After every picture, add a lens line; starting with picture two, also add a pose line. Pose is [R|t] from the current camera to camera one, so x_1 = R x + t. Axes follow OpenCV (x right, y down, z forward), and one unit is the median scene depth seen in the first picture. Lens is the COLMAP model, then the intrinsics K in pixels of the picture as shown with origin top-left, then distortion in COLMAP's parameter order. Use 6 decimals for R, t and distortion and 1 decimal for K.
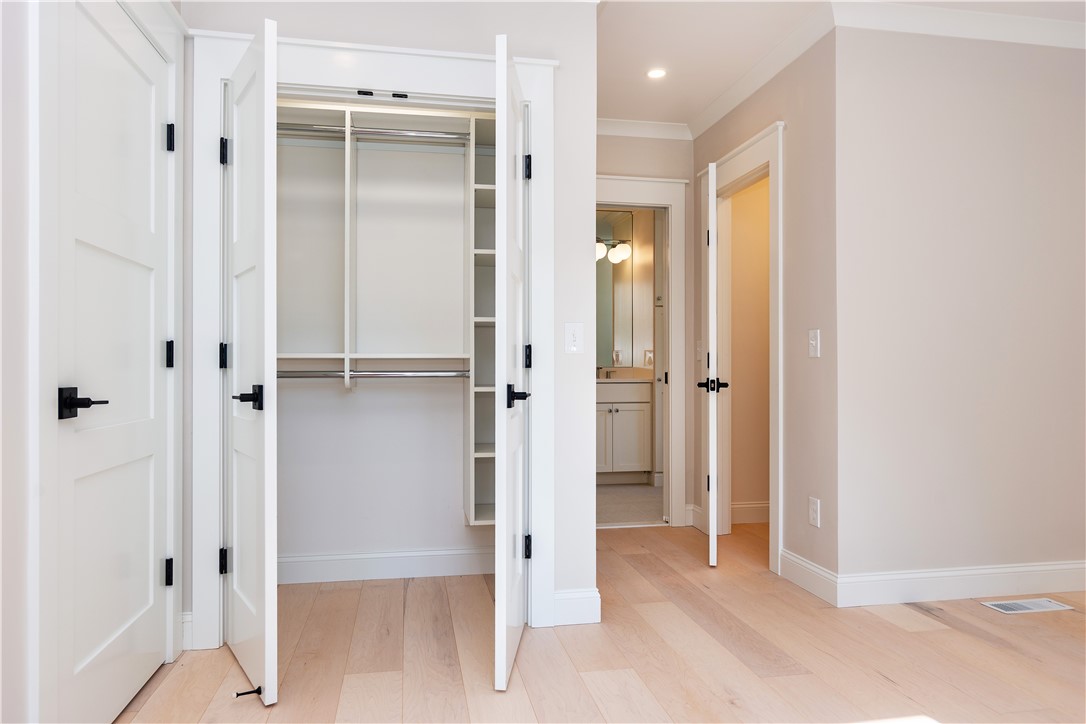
lens RADIAL K [[681.5, 0, 538.4], [0, 681.5, 363.7], [0, 0, 1]] dist [0.005520, -0.002301]
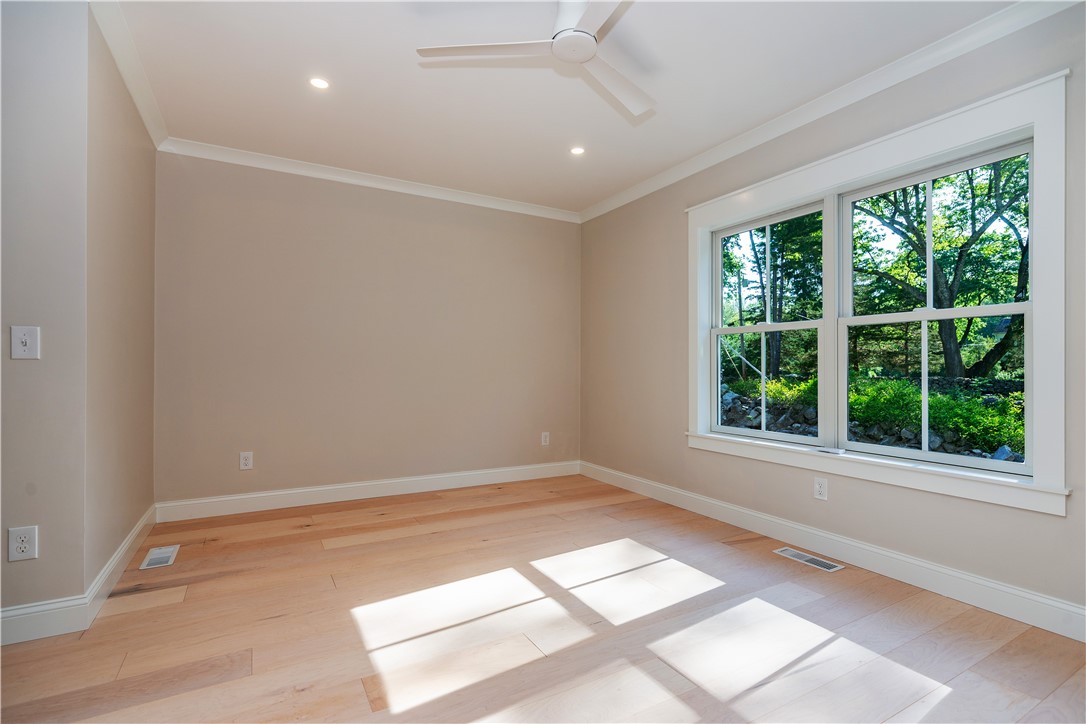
lens RADIAL K [[494.9, 0, 538.9], [0, 494.9, 366.0], [0, 0, 1]] dist [-0.005341, 0.002063]
pose [[-0.317589, 0.007859, 0.948196, -0.424056], [-0.013767, 0.999822, -0.012899, -0.000935], [-0.948128, -0.017151, -0.317424, 0.680138]]
